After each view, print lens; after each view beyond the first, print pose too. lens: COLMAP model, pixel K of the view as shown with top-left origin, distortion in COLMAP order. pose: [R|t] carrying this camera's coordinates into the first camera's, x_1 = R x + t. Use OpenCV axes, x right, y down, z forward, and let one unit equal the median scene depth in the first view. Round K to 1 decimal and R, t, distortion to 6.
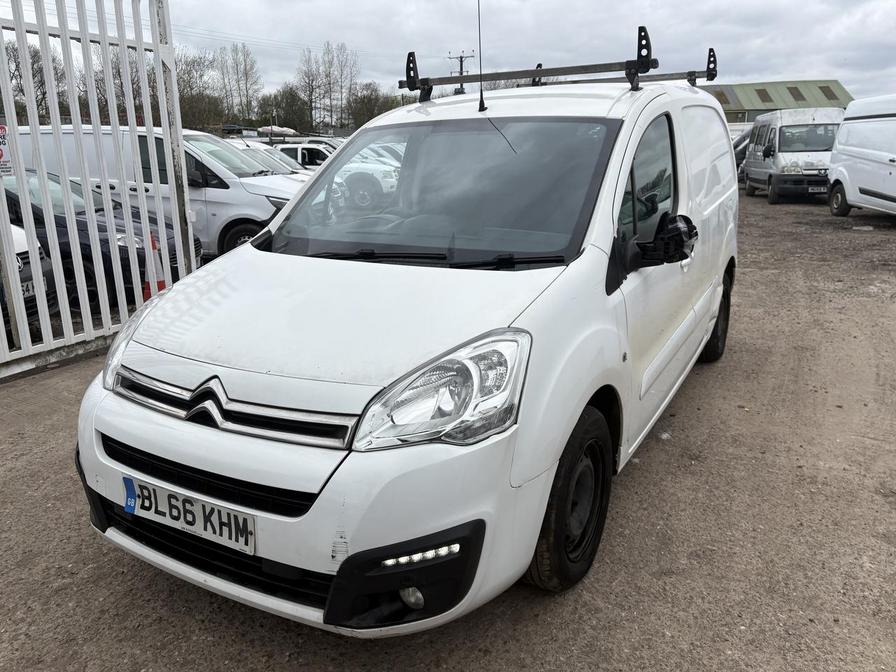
lens RADIAL K [[696.9, 0, 448.0], [0, 696.9, 336.0], [0, 0, 1]] dist [0.039125, -0.043707]
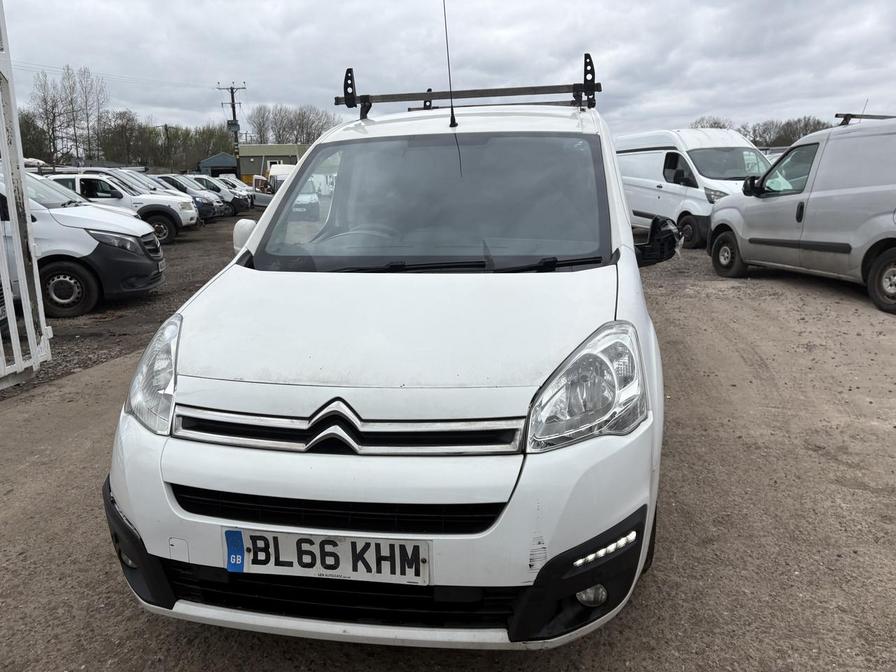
lens RADIAL K [[695.1, 0, 469.4], [0, 695.1, 328.3], [0, 0, 1]] dist [0.035951, -0.039775]
pose [[0.939452, -0.076821, 0.333957, -0.358955], [0.095130, 0.994709, -0.038796, 0.014229], [-0.329210, 0.068217, 0.941789, 0.071950]]
